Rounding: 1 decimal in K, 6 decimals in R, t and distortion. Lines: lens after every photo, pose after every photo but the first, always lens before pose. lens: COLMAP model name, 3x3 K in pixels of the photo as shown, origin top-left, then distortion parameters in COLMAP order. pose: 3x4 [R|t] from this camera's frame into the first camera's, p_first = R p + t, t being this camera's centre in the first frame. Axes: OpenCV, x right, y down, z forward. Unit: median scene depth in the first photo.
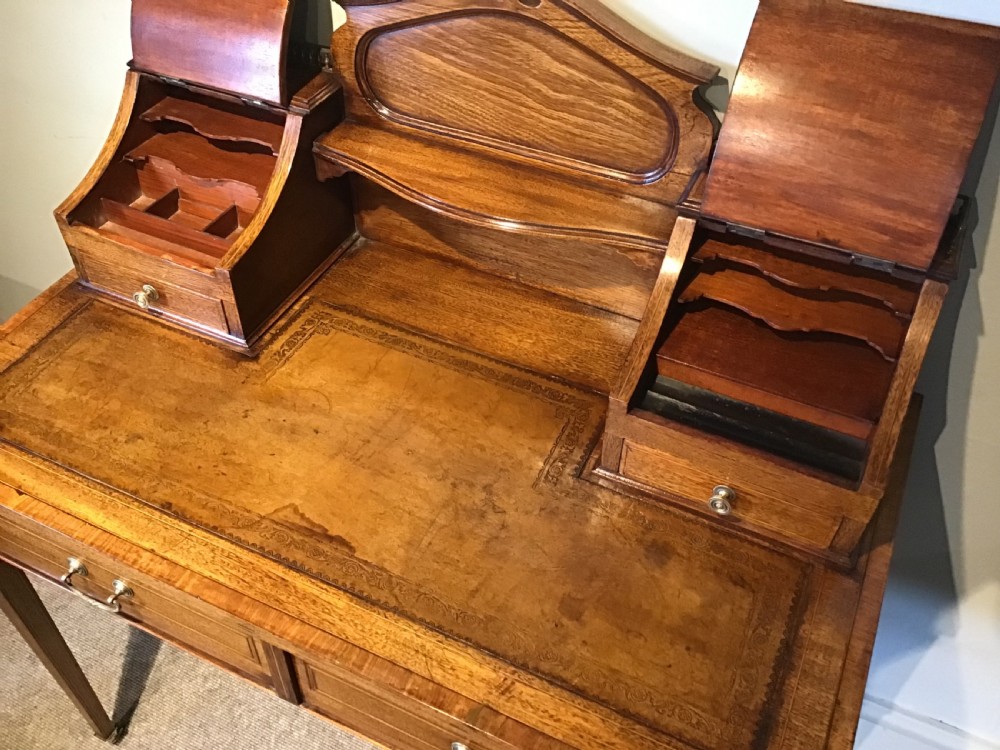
lens RADIAL K [[900.0, 0, 501.2], [0, 900.0, 370.1], [0, 0, 1]] dist [0.122538, -0.274306]
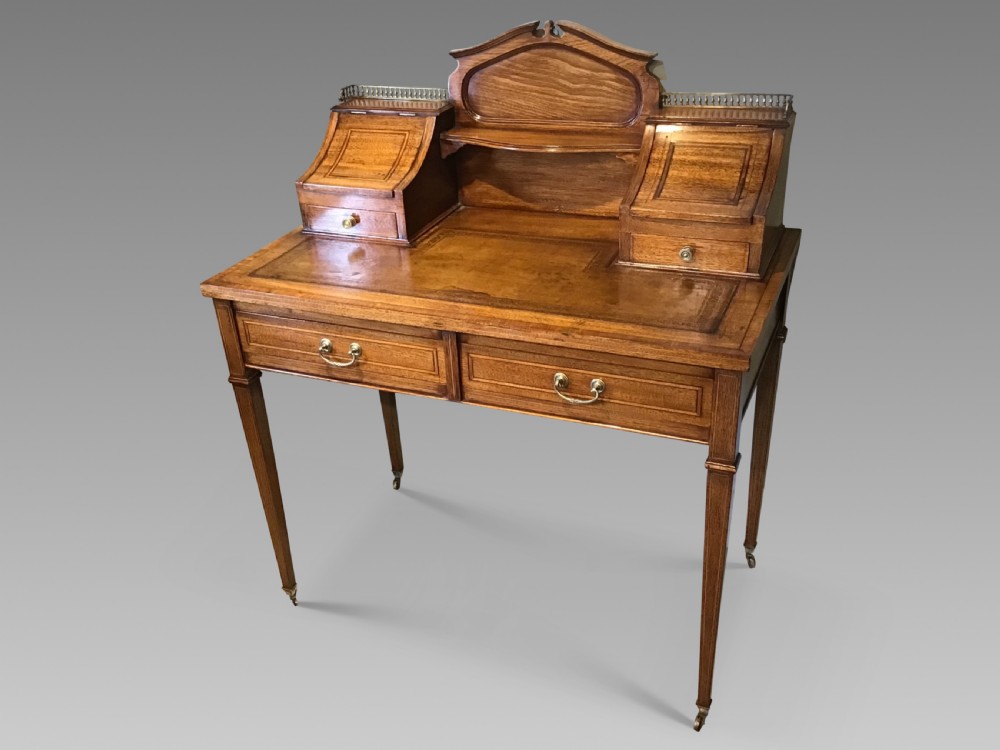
lens RADIAL K [[905.9, 0, 499.9], [0, 905.9, 371.9], [0, 0, 1]] dist [0.119131, -0.275150]
pose [[0.996913, -0.078499, -0.001398, -0.134411], [0.075072, 0.958299, -0.275730, 0.758969], [0.022985, 0.274774, 0.961234, -0.641639]]
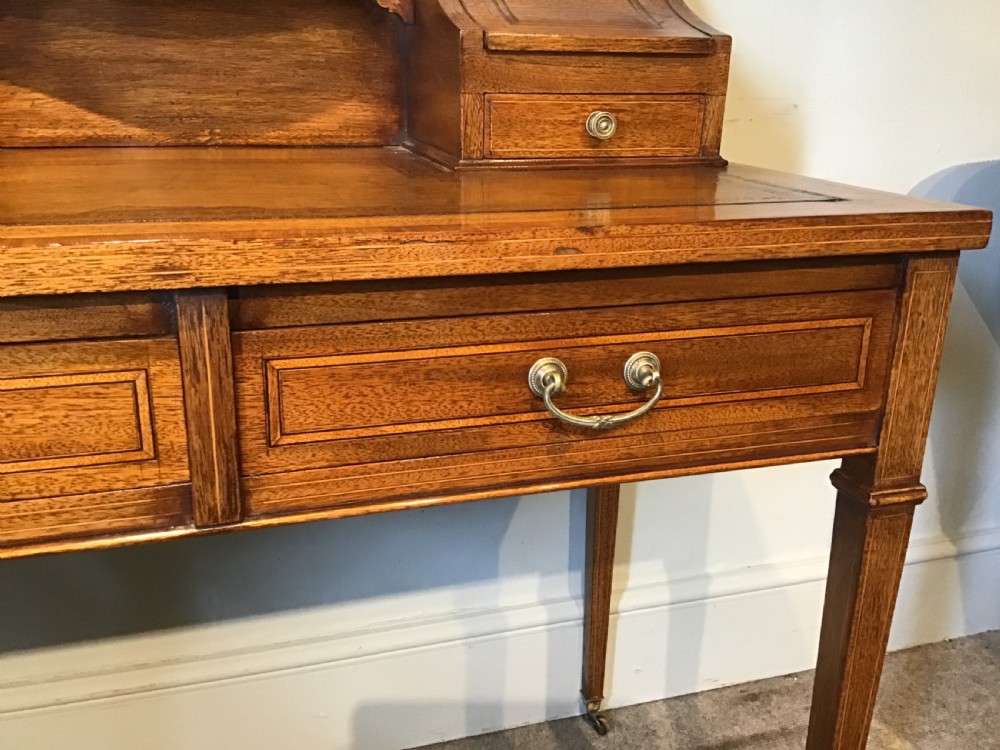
lens RADIAL K [[915.6, 0, 496.4], [0, 915.6, 369.4], [0, 0, 1]] dist [0.059431, -0.128098]
pose [[0.746754, -0.210773, 0.630820, -0.423377], [0.463242, 0.845399, -0.265908, 0.489050], [-0.477248, 0.490790, 0.728944, 0.438158]]
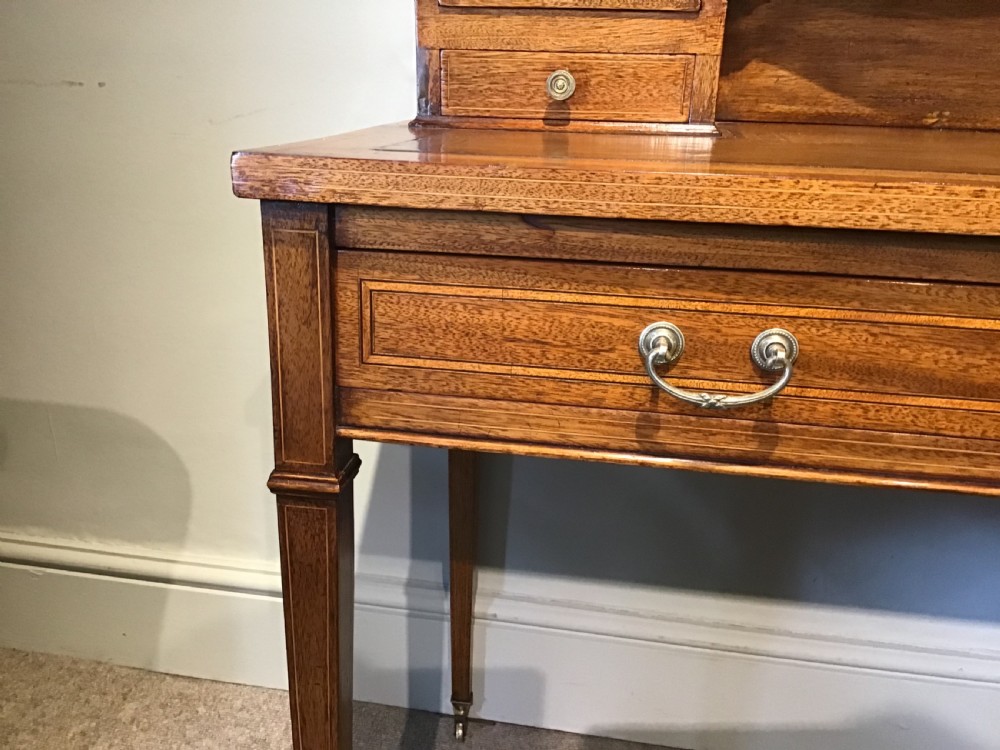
lens RADIAL K [[915.6, 0, 496.4], [0, 915.6, 369.4], [0, 0, 1]] dist [0.059431, -0.128098]
pose [[0.963825, -0.071596, 0.256738, -0.694303], [0.177203, 0.891659, -0.416586, 0.434329], [-0.199097, 0.447010, 0.872091, 0.541888]]
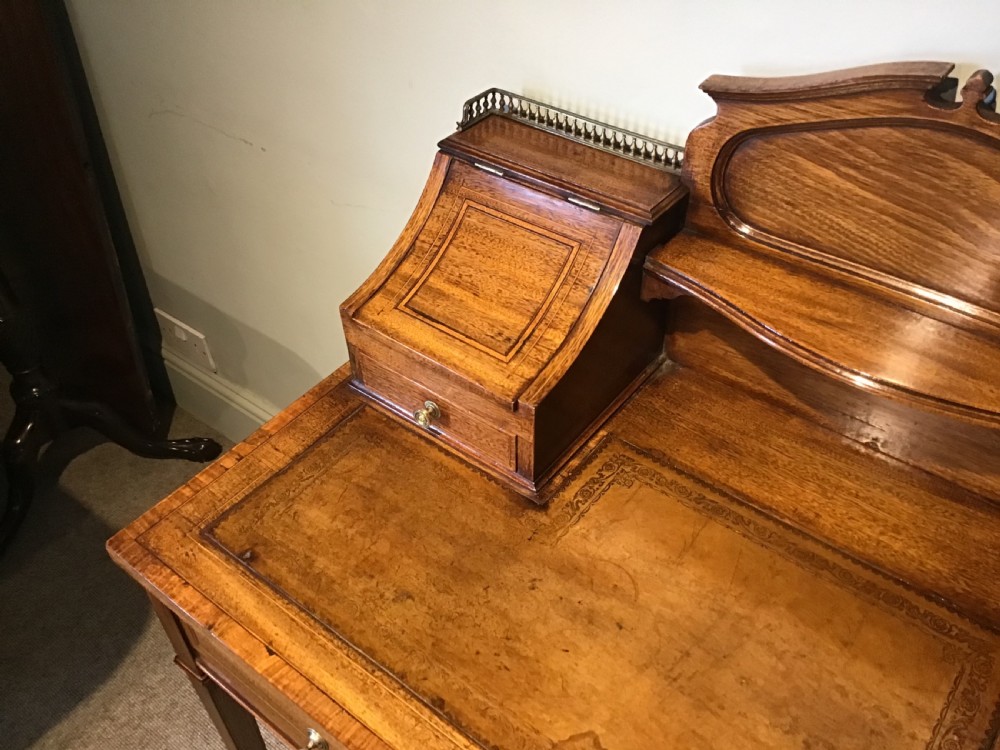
lens RADIAL K [[903.8, 0, 496.0], [0, 903.8, 369.2], [0, 0, 1]] dist [0.121103, -0.257824]
pose [[0.973222, 0.120028, -0.196043, -0.179592], [-0.129001, 0.991075, -0.033615, -0.112625], [0.190259, 0.058005, 0.980019, 0.186806]]
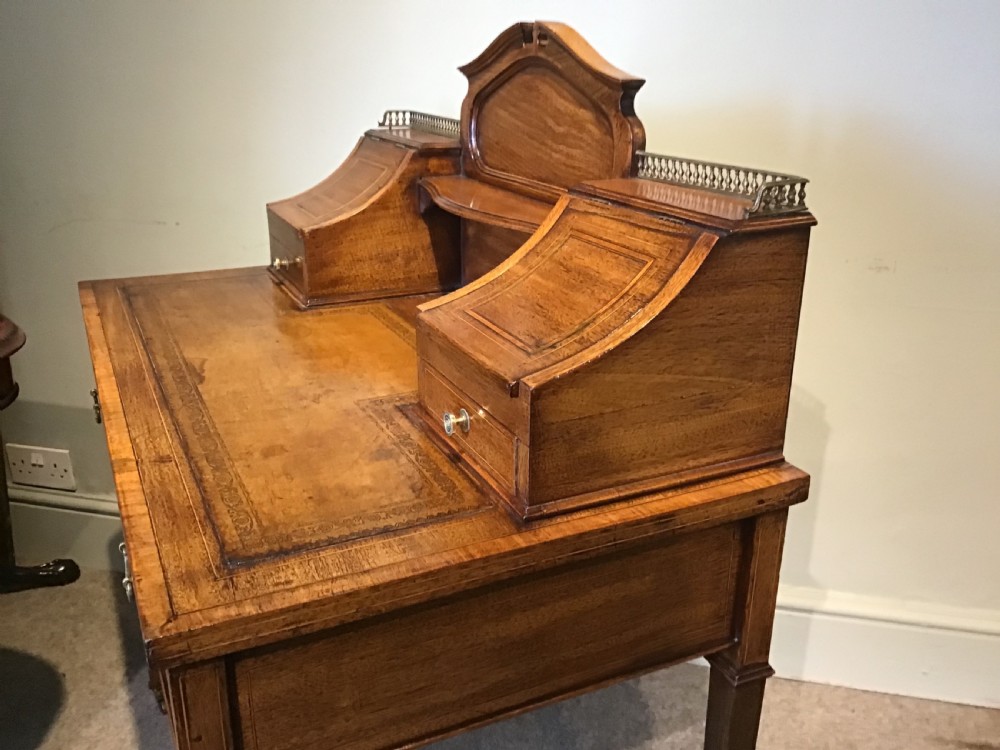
lens RADIAL K [[905.9, 0, 499.9], [0, 905.9, 371.9], [0, 0, 1]] dist [0.119131, -0.275150]
pose [[0.775394, 0.208629, -0.596019, 0.740342], [-0.441875, 0.853535, -0.276089, 0.301933], [0.451122, 0.477443, 0.754013, 0.247067]]
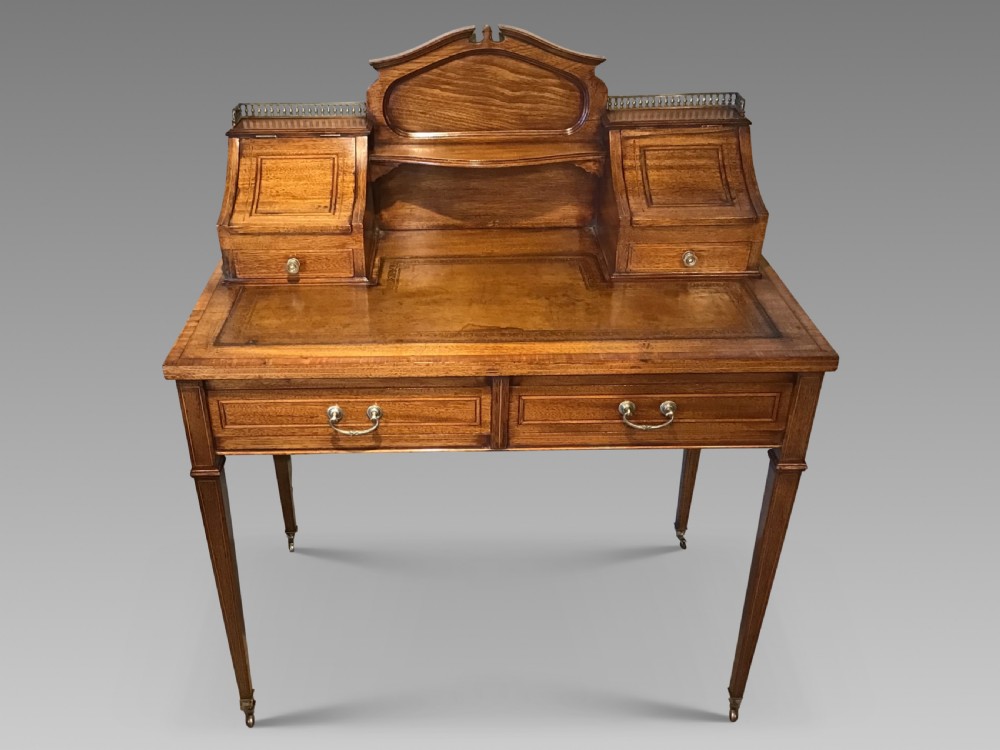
lens RADIAL K [[901.6, 0, 445.8], [0, 901.6, 373.3], [0, 0, 1]] dist [0.120094, -0.281817]
pose [[0.906274, -0.237641, 0.349564, -0.793049], [0.316323, 0.929843, -0.187965, 0.483610], [-0.280371, 0.280923, 0.917864, -0.420675]]
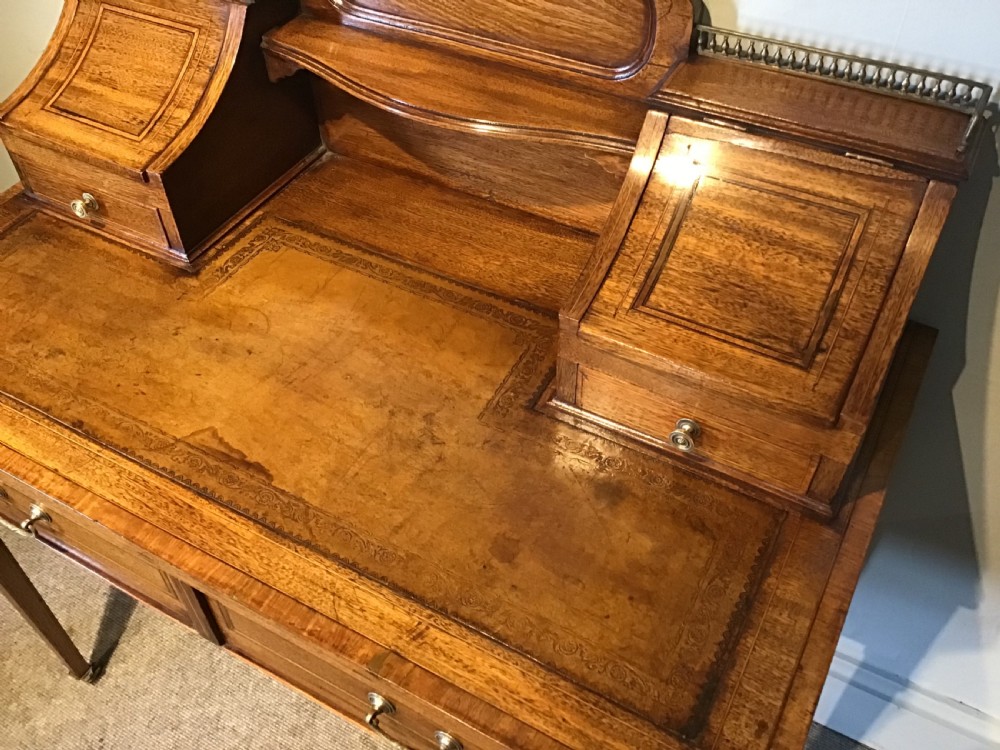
lens RADIAL K [[900.0, 0, 501.2], [0, 900.0, 370.1], [0, 0, 1]] dist [0.122538, -0.274306]
pose [[0.997635, 0.026464, -0.063441, 0.106156], [-0.024298, 0.999103, 0.034680, 0.048163], [0.064302, -0.033057, 0.997383, 0.104474]]
